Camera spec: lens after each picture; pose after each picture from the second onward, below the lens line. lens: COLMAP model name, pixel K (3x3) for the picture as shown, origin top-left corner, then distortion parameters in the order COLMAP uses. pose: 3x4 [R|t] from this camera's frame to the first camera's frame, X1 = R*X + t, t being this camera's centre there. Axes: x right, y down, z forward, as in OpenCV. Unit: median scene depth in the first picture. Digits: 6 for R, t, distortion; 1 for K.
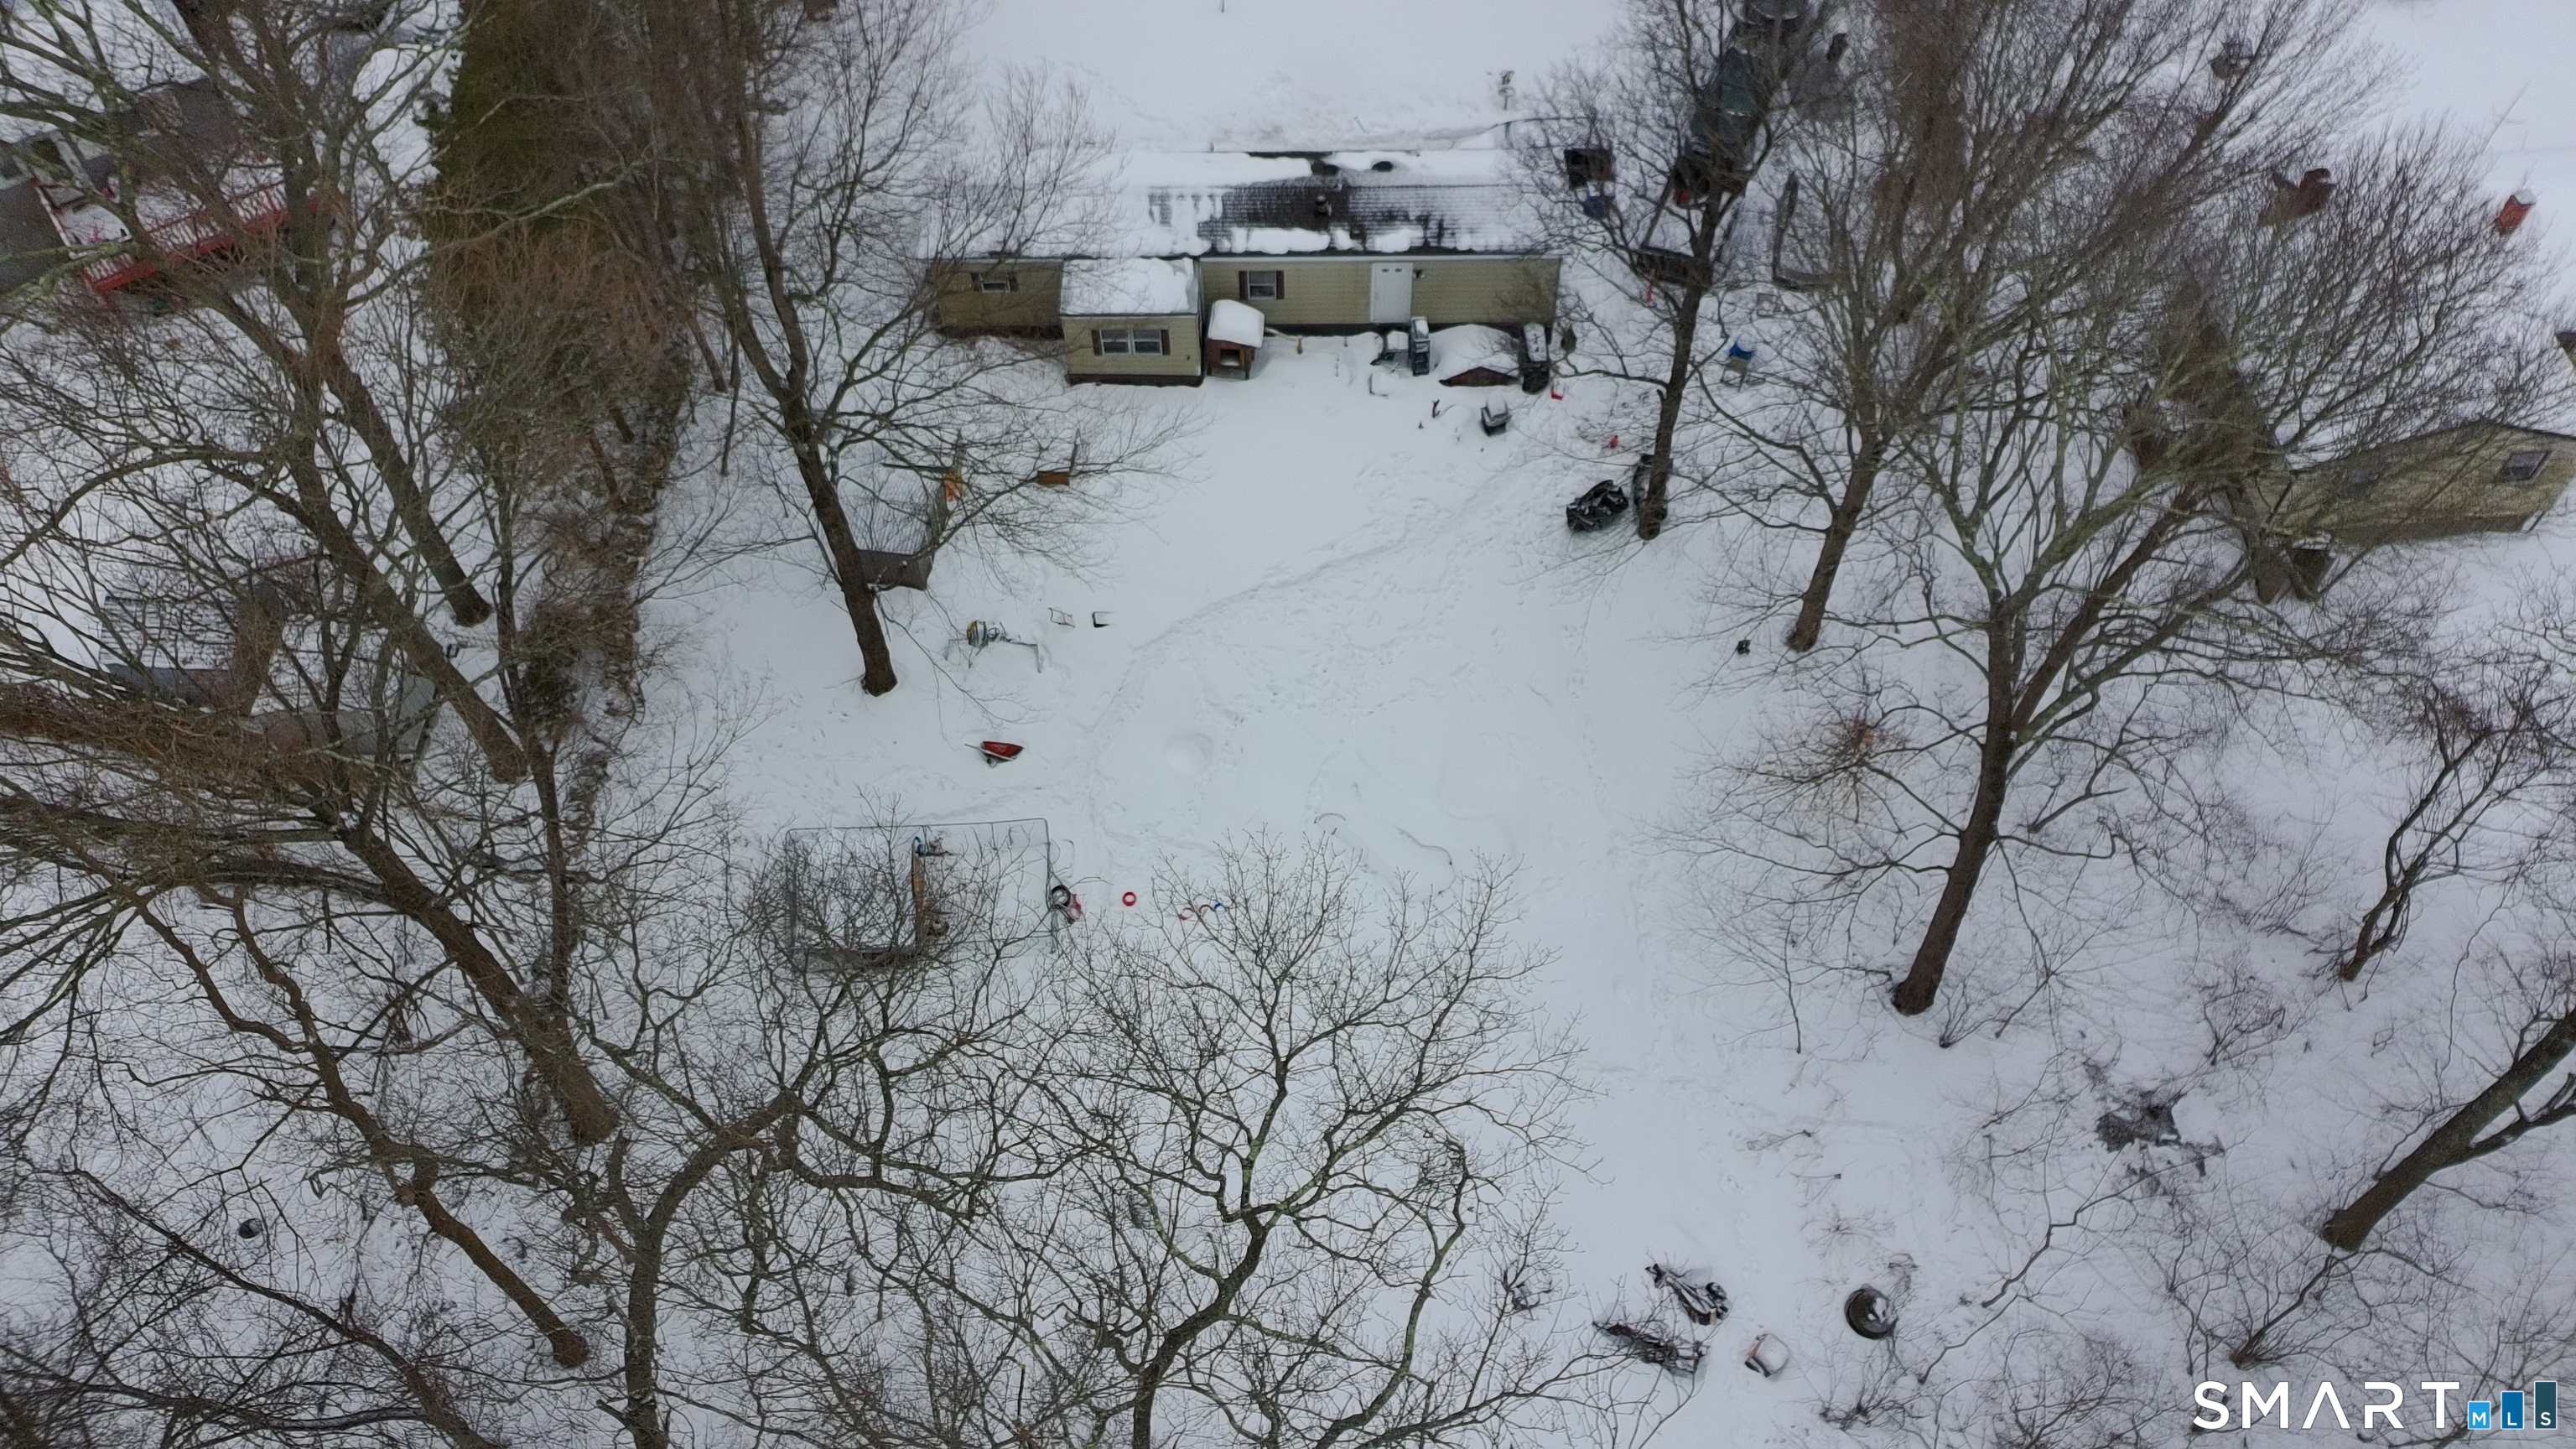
lens RADIAL K [[1980.5, 0, 1278.0], [0, 1980.5, 714.4], [0, 0, 1]] dist [0.068242, -0.050415]
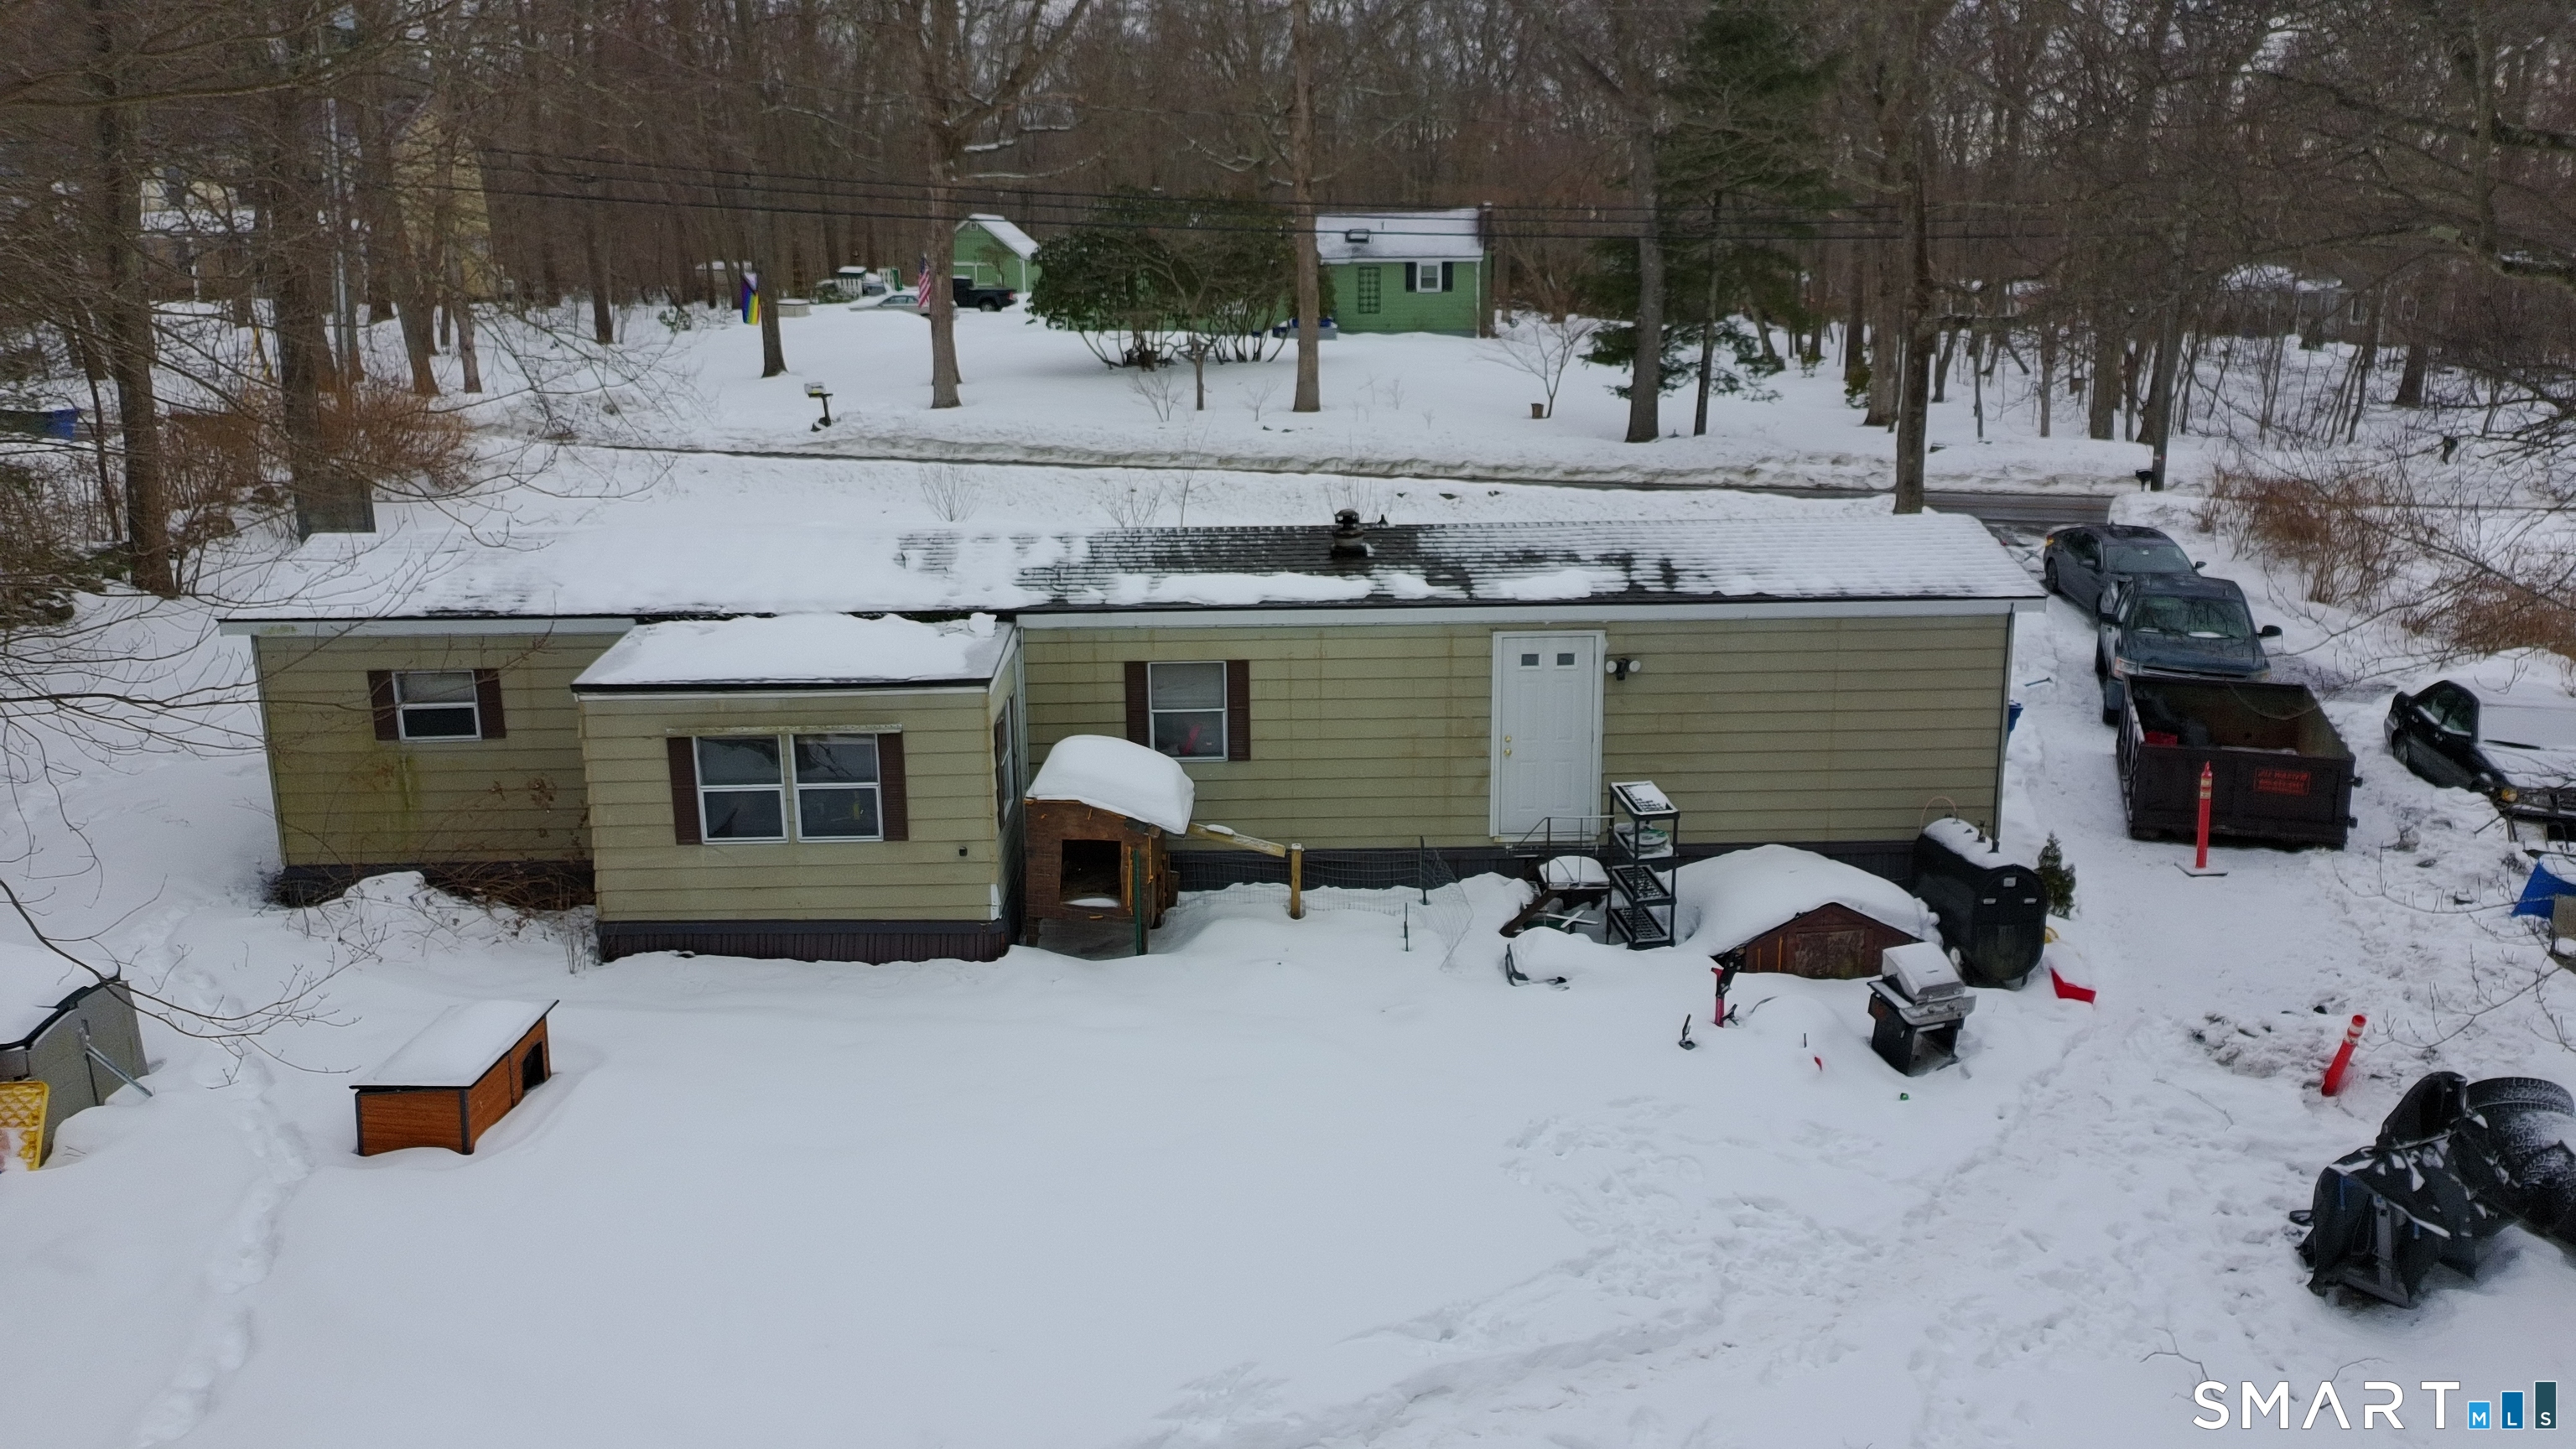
lens RADIAL K [[1980.5, 0, 1285.4], [0, 1980.5, 730.0], [0, 0, 1]] dist [0.068242, -0.050415]
pose [[0.999663, 0.001857, 0.025894, -0.000001], [0.015395, 0.760739, -0.648876, 0.023250], [-0.020903, 0.649056, 0.760454, 0.807896]]
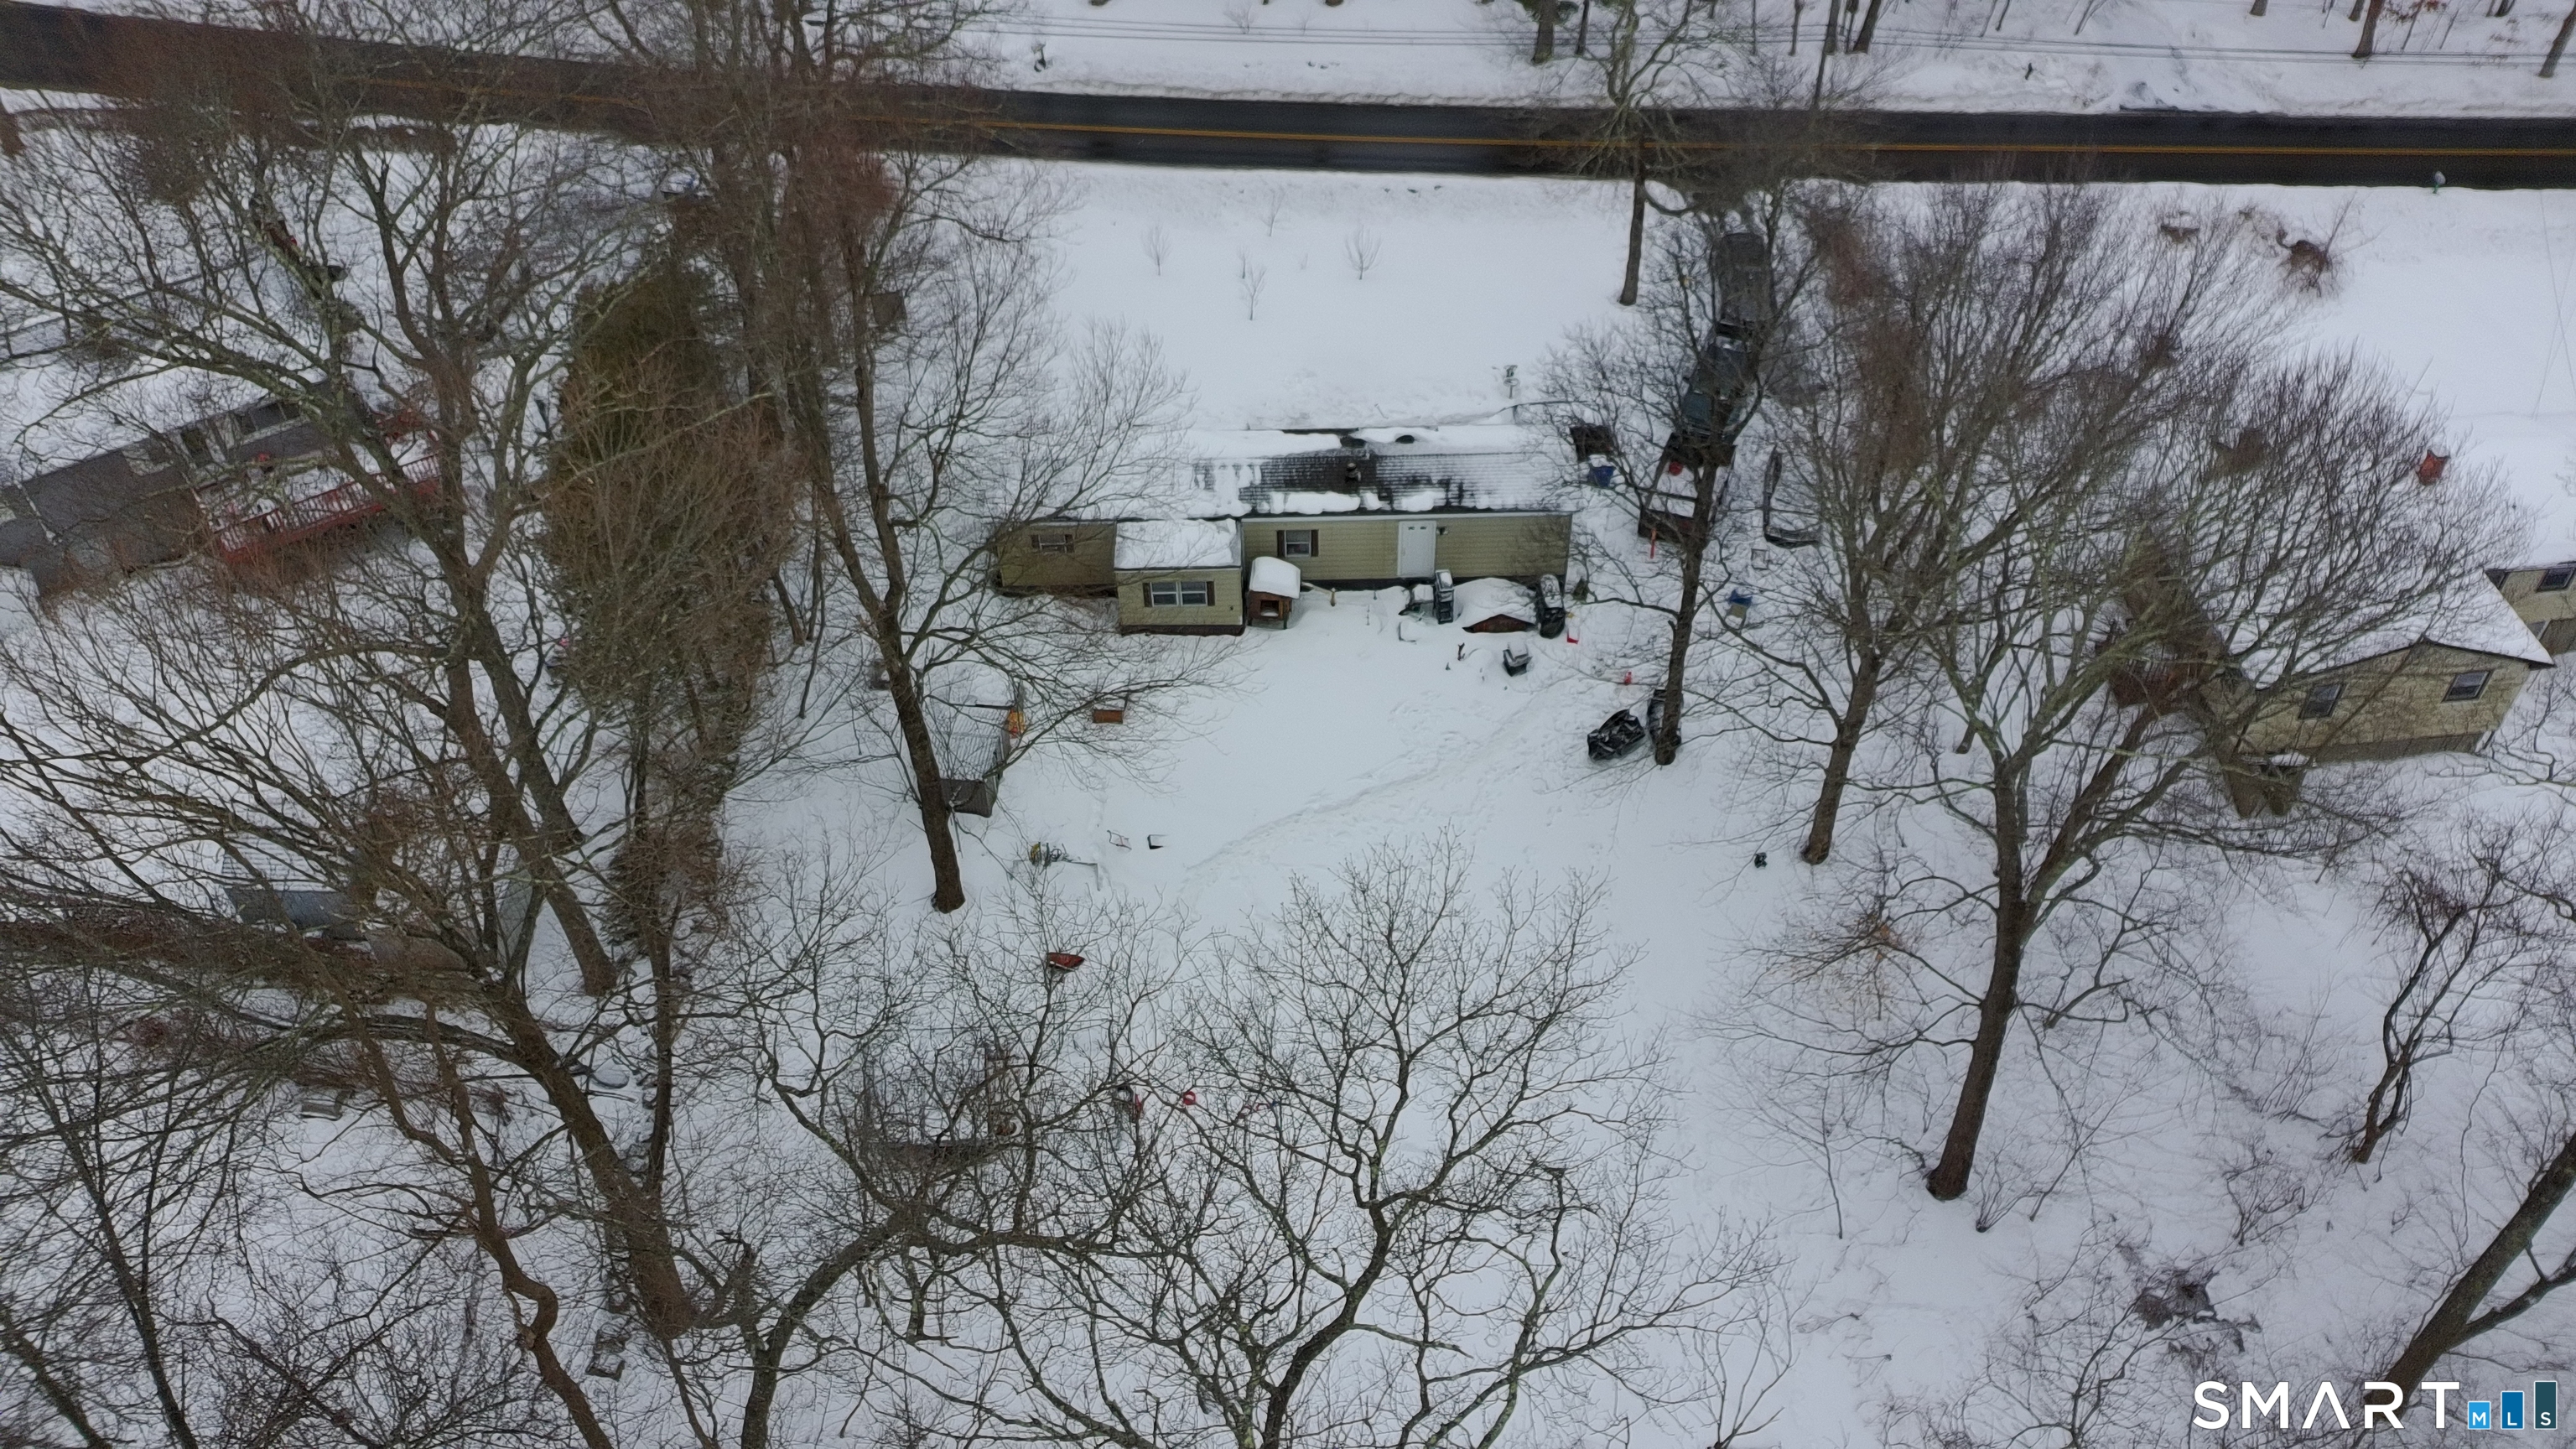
lens RADIAL K [[1980.5, 0, 1281.0], [0, 1980.5, 721.7], [0, 0, 1]] dist [0.068242, -0.050415]
pose [[0.999856, -0.013894, 0.009757, -0.032639], [0.015378, 0.984679, -0.173699, 0.076456], [-0.007194, 0.173824, 0.984751, -0.059139]]
